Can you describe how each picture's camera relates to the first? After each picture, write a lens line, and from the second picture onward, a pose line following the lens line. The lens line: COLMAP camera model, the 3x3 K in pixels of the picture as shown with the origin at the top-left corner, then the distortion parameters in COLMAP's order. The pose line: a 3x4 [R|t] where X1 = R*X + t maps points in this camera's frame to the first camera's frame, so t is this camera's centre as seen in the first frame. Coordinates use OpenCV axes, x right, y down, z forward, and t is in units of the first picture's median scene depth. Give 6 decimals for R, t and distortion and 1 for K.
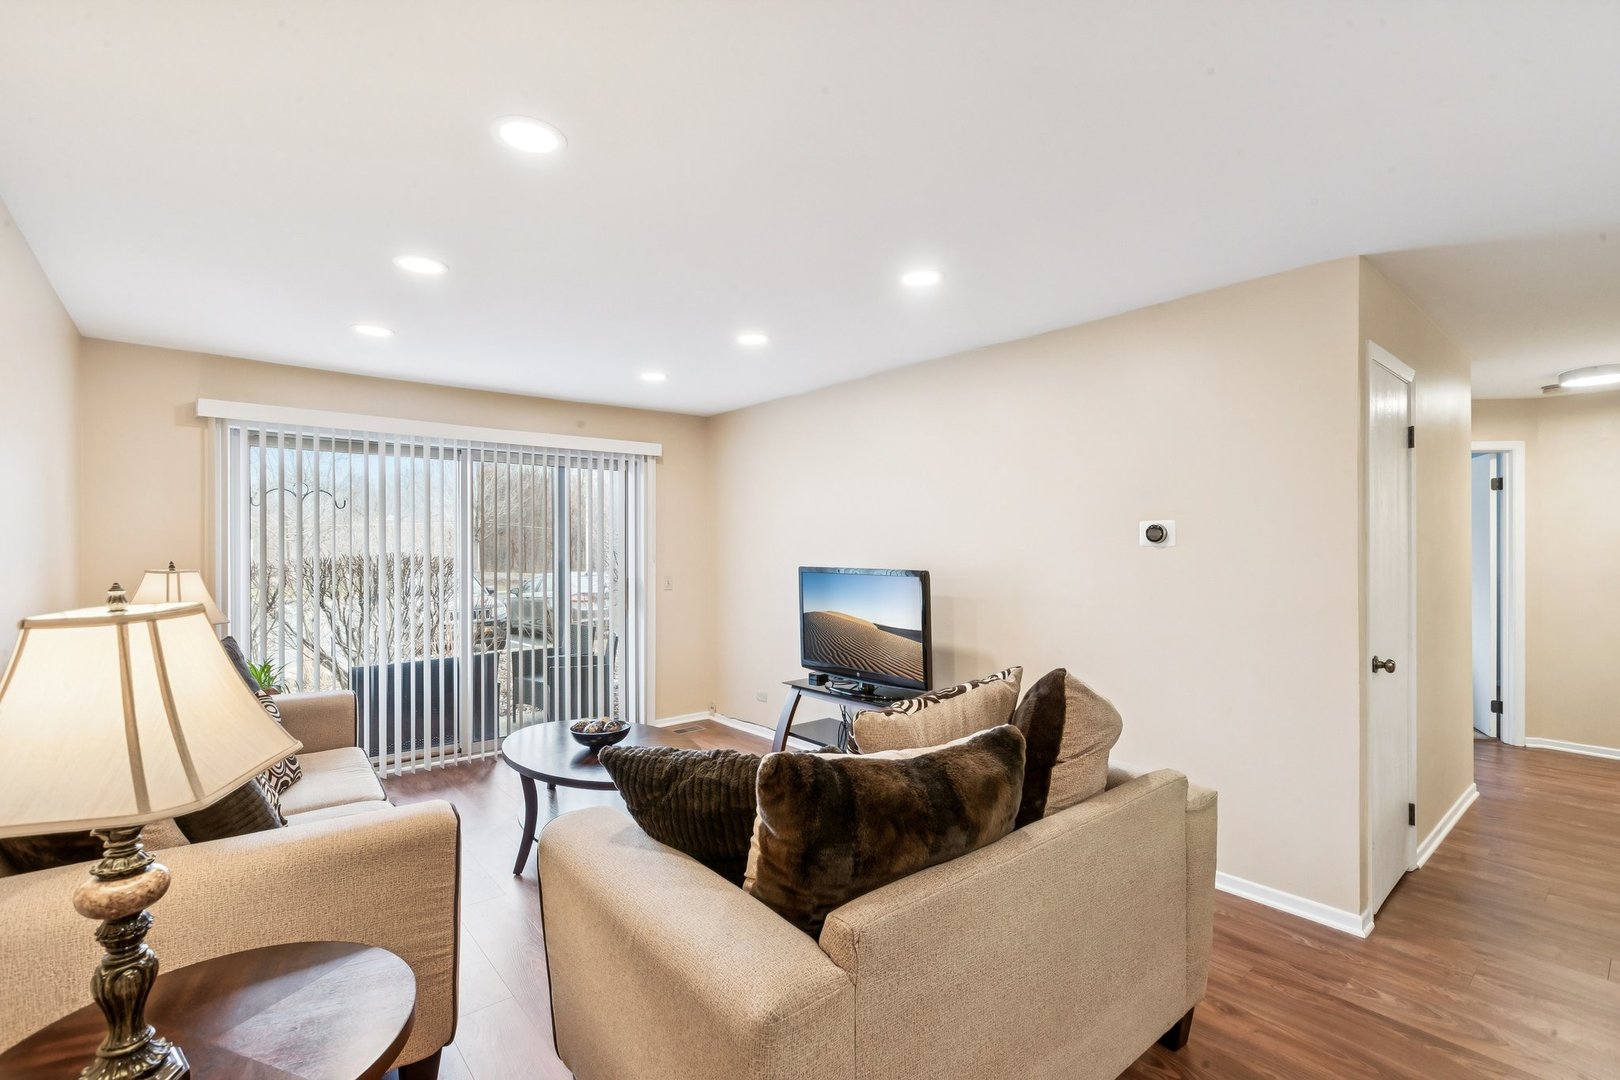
lens RADIAL K [[734.0, 0, 815.2], [0, 734.0, 544.6], [0, 0, 1]] dist [0.009672, -0.002567]
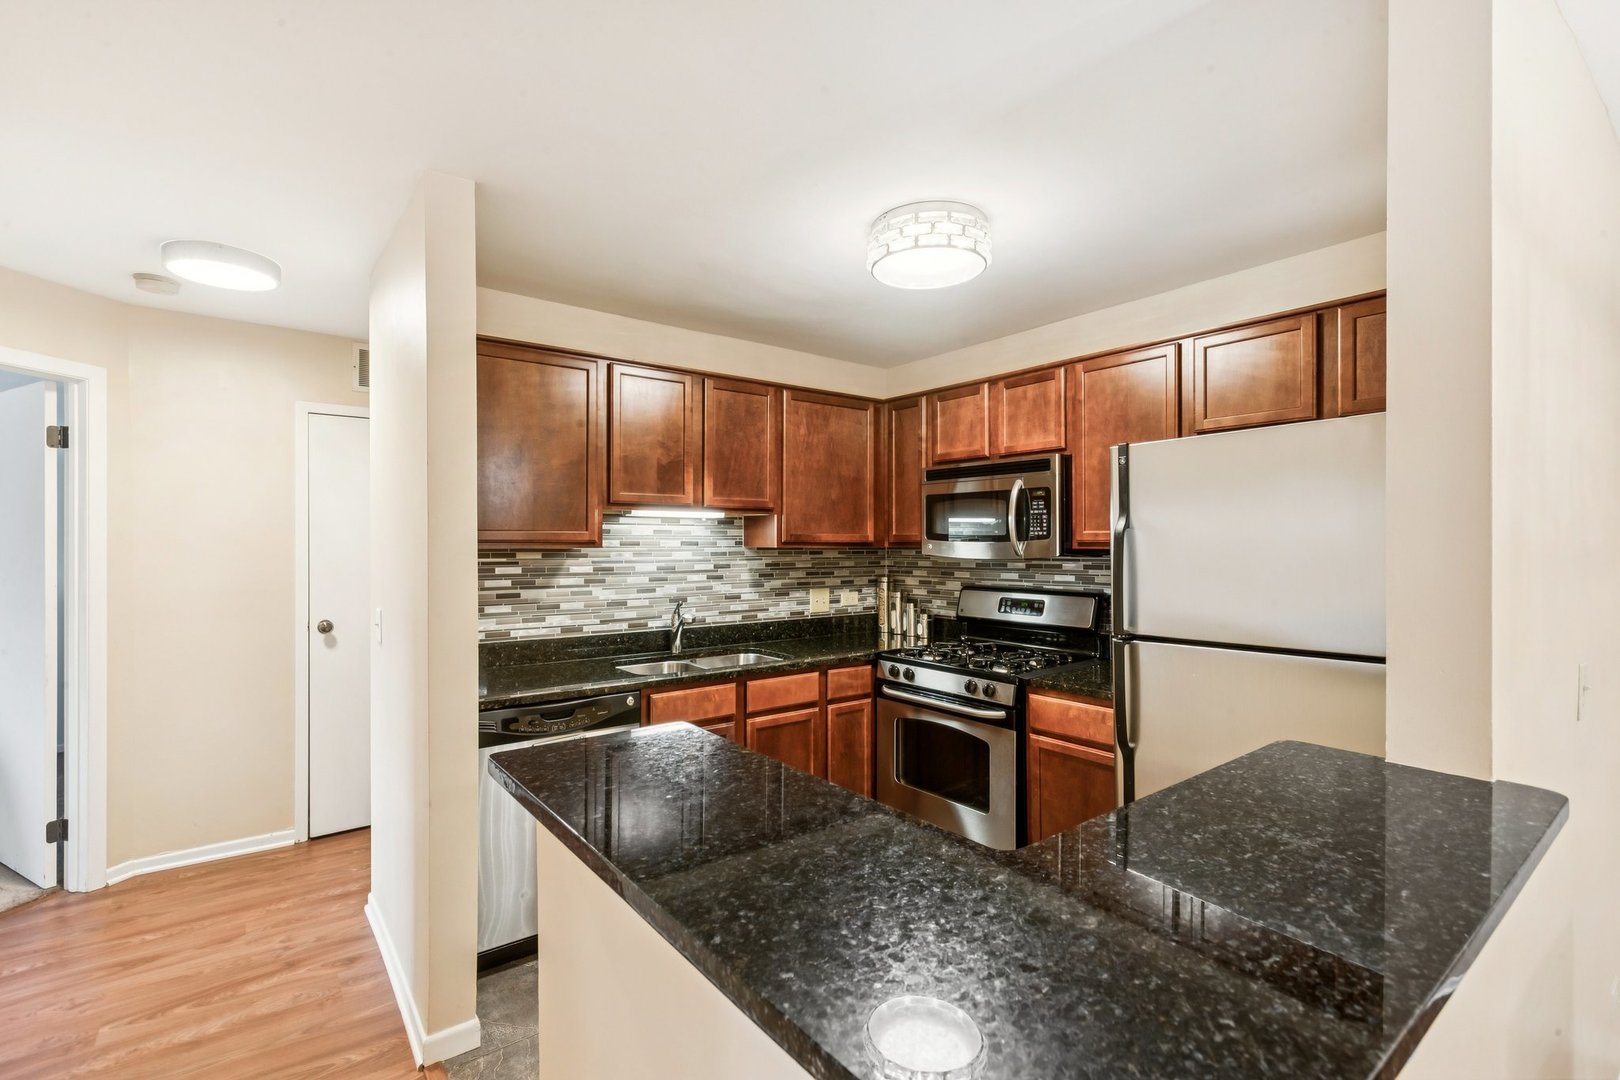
lens RADIAL K [[734.0, 0, 804.1], [0, 734.0, 546.9], [0, 0, 1]] dist [0.009672, -0.002567]
pose [[0.058736, -0.004466, 0.998264, 0.658857], [-0.004688, 0.999978, 0.004749, -0.006225], [-0.998263, -0.004959, 0.058714, 0.667651]]
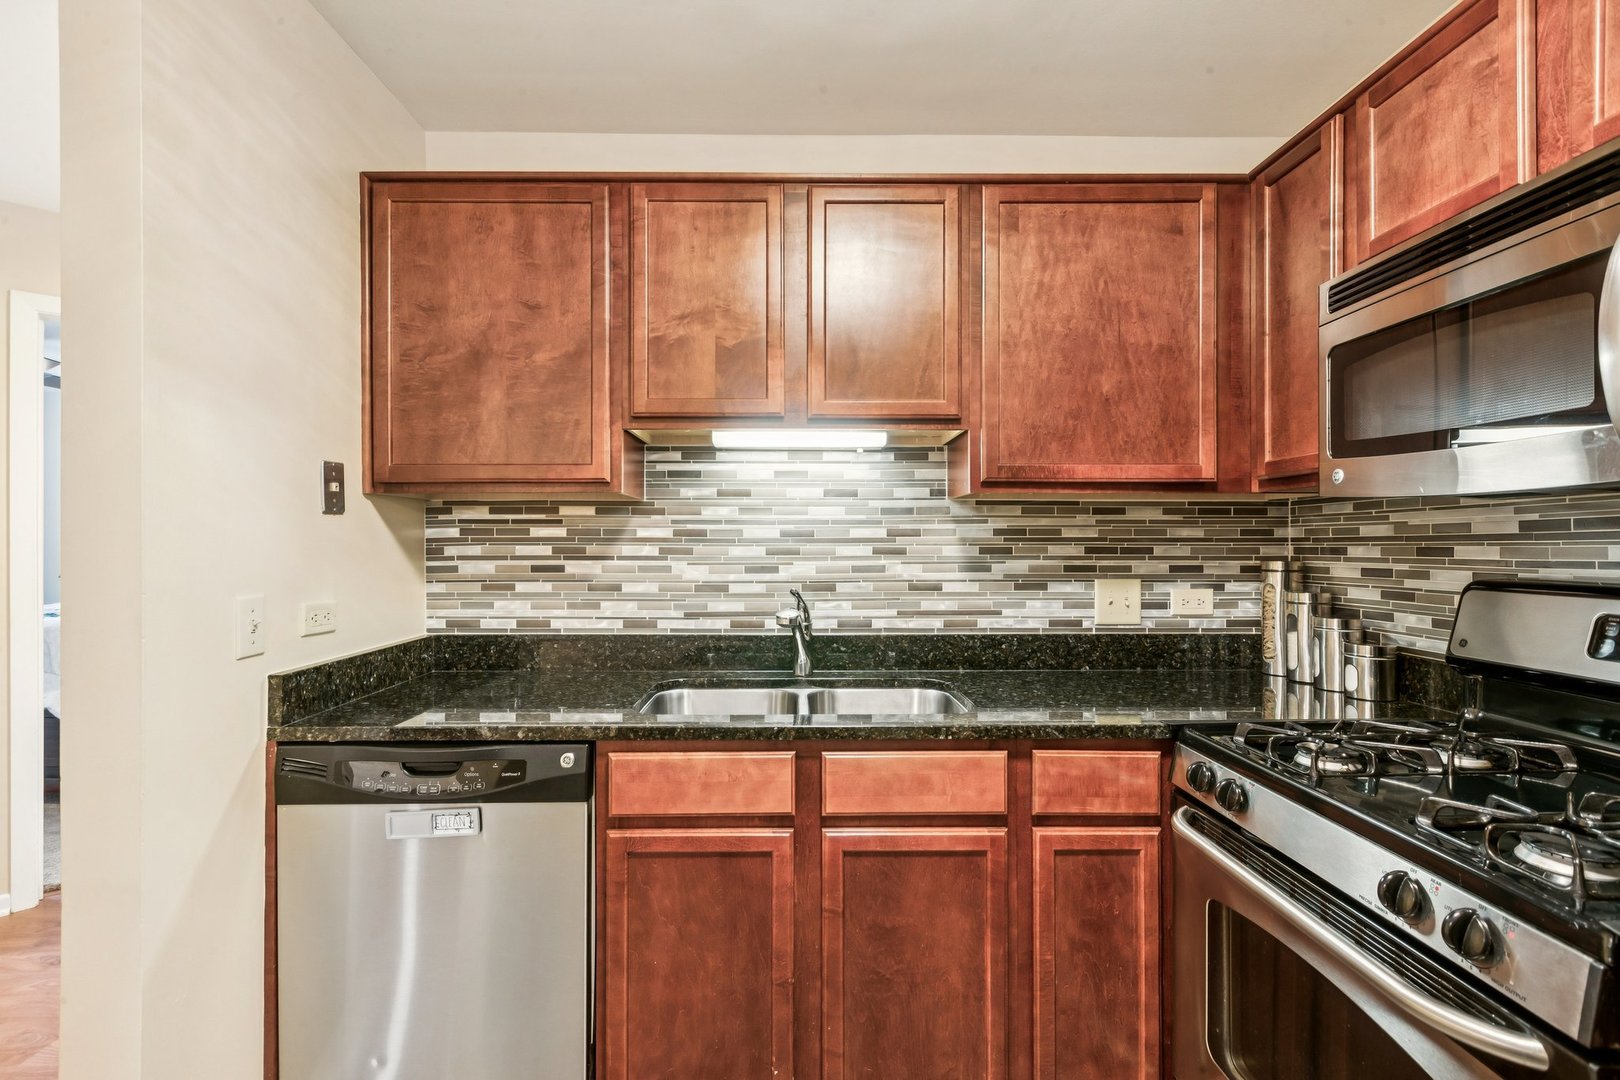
lens RADIAL K [[734.0, 0, 802.7], [0, 734.0, 541.3], [0, 0, 1]] dist [0.009672, -0.002567]
pose [[0.641717, 0.002124, 0.766938, 1.236412], [-0.003710, 0.999993, 0.000335, 0.038555], [-0.766932, -0.003060, 0.641721, 0.504648]]
